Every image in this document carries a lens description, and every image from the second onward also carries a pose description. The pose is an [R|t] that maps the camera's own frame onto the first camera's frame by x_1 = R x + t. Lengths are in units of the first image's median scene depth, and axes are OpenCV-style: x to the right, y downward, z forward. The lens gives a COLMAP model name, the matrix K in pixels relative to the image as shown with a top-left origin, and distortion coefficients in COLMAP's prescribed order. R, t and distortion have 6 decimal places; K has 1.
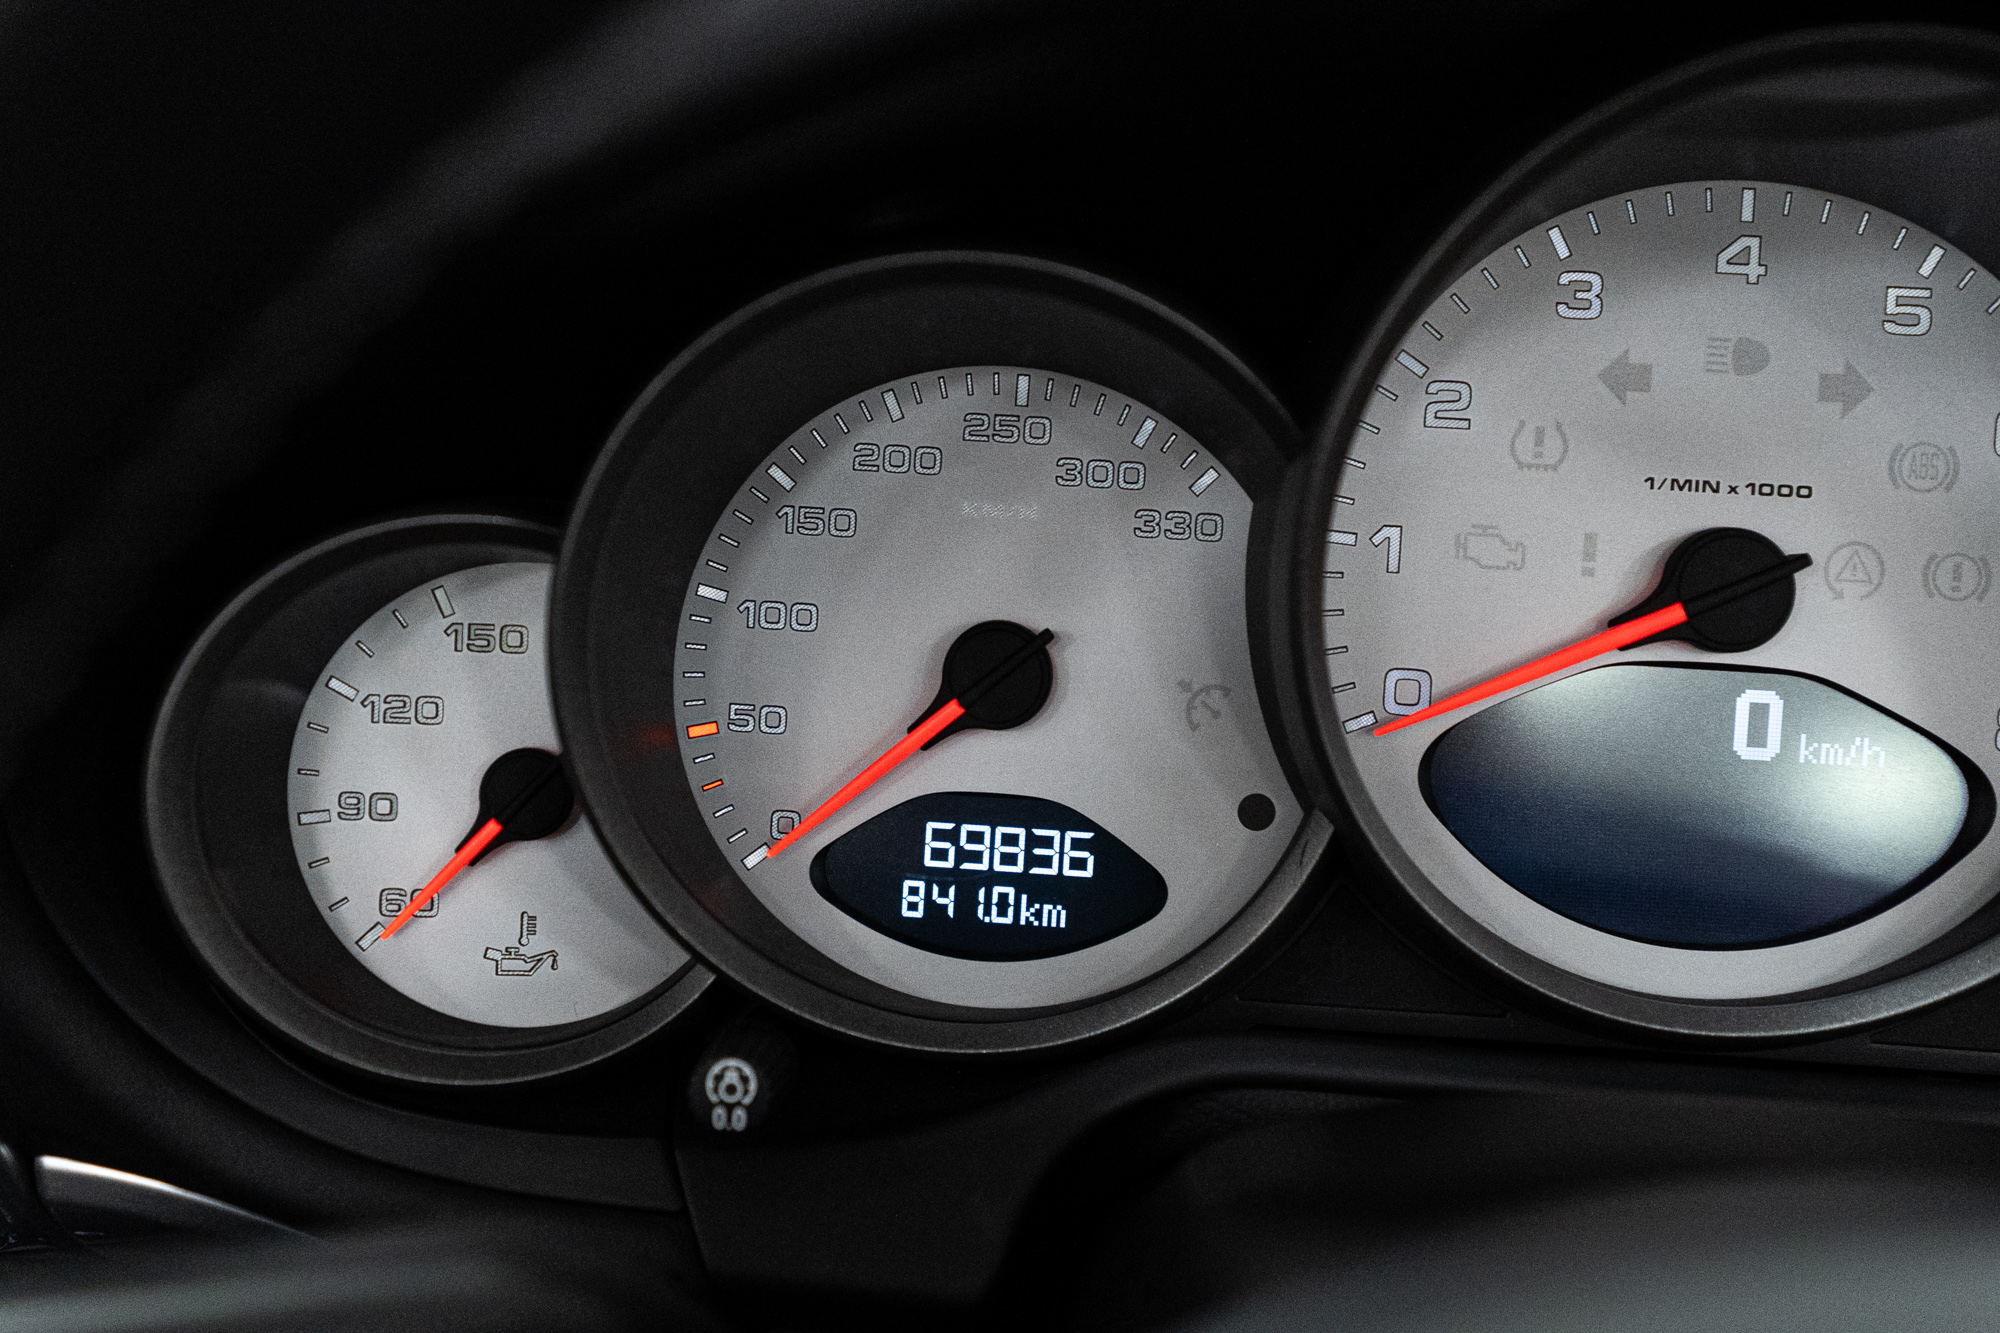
lens RADIAL K [[2556.3, 0, 1000.2], [0, 2556.3, 666.8], [0, 0, 1]] dist [0.033417, 0.000000]
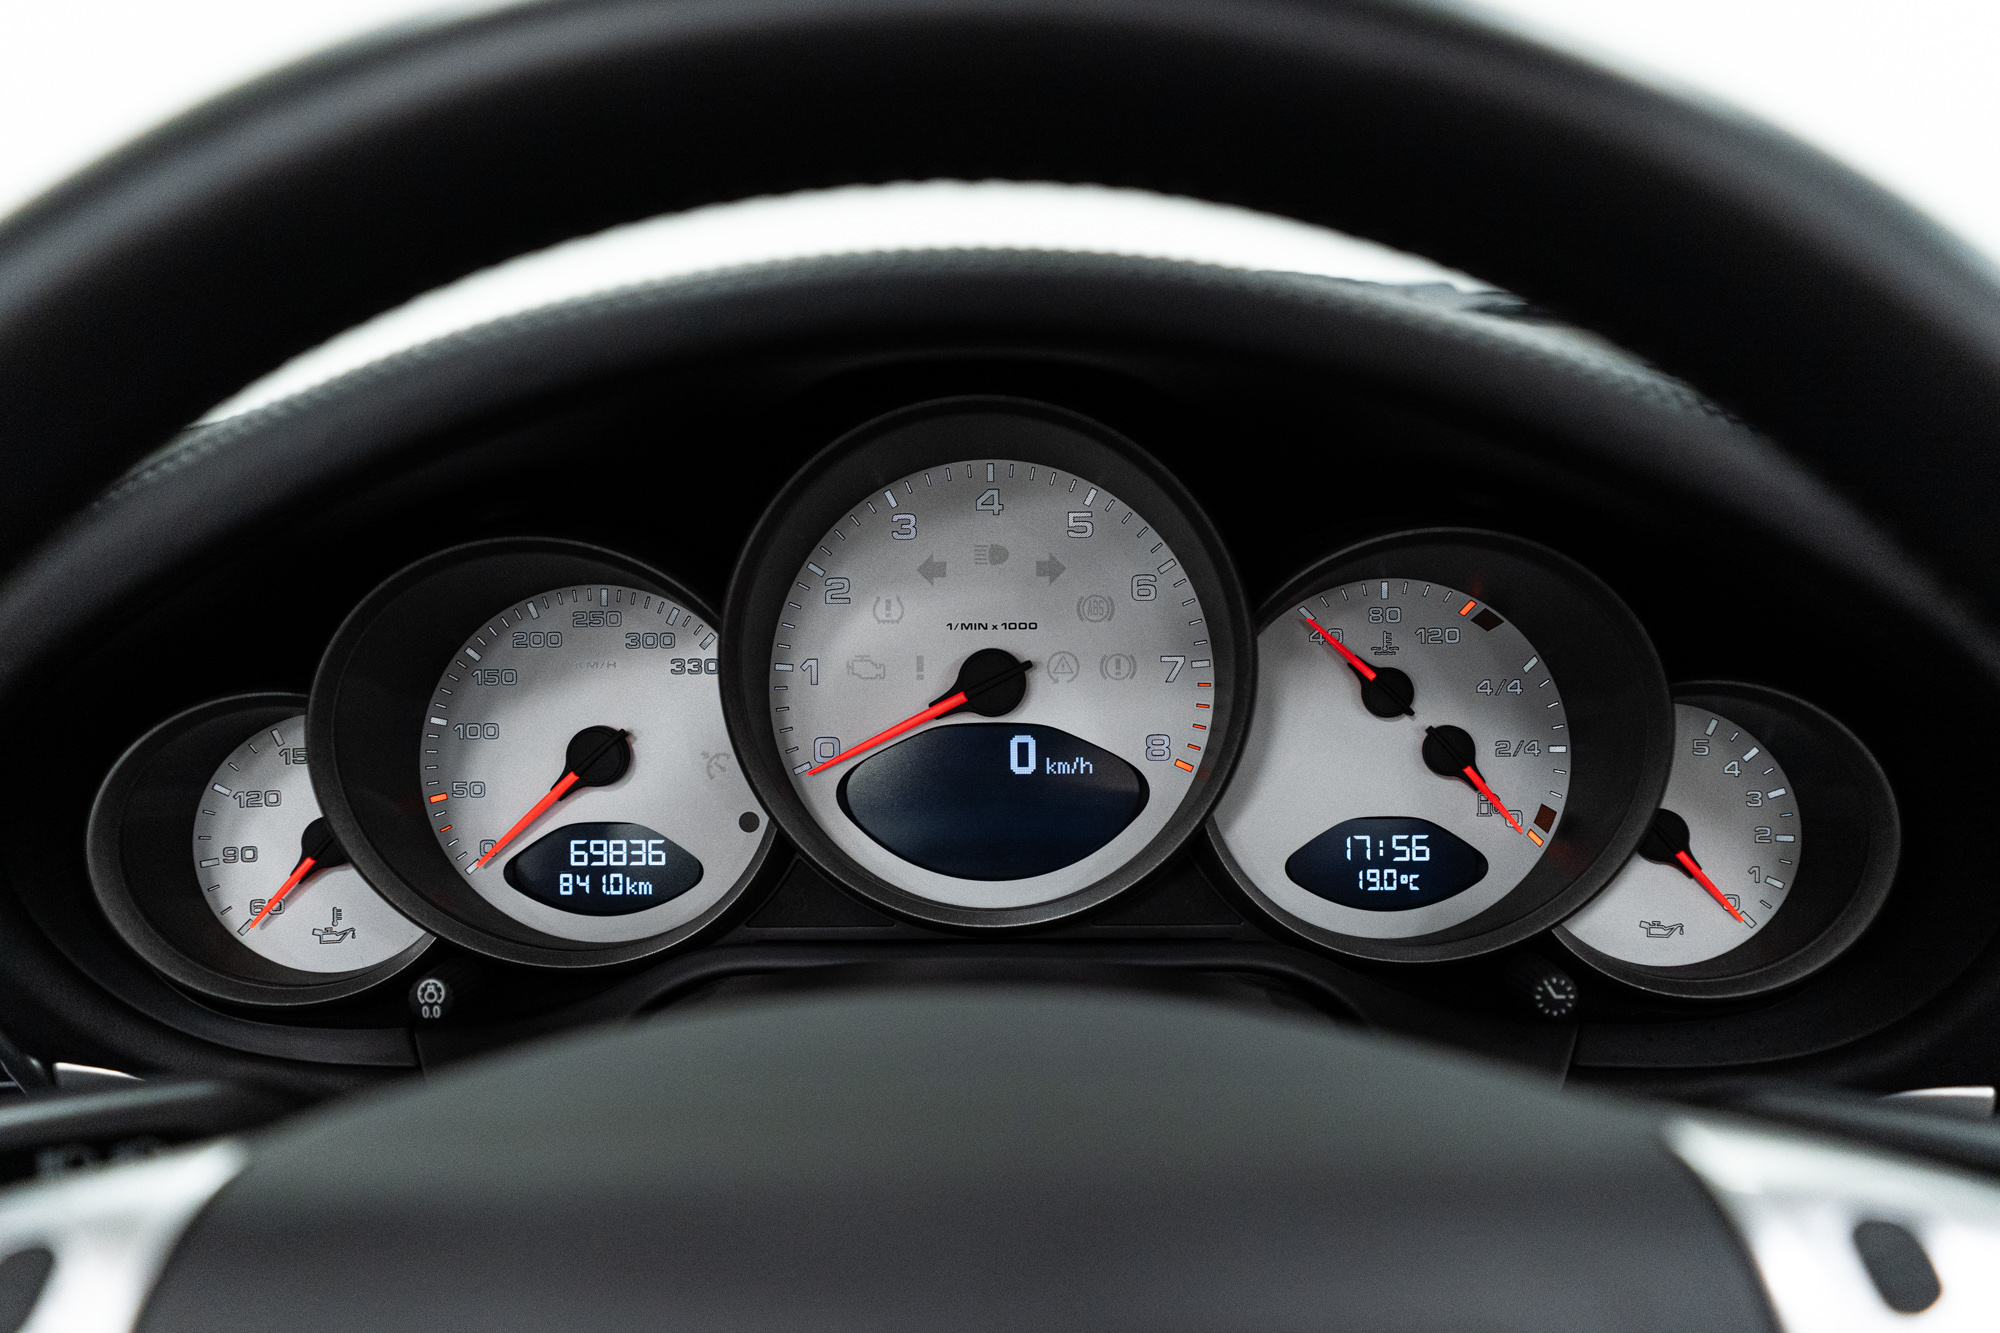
lens RADIAL K [[1713.0, 0, 1003.0], [0, 1713.0, 681.7], [0, 0, 1]] dist [0.026788, -0.009318]
pose [[0.996996, -0.067304, 0.038331, 0.241205], [0.068273, 0.997364, -0.024560, 0.000002], [-0.036577, 0.027103, 0.998963, -0.218416]]
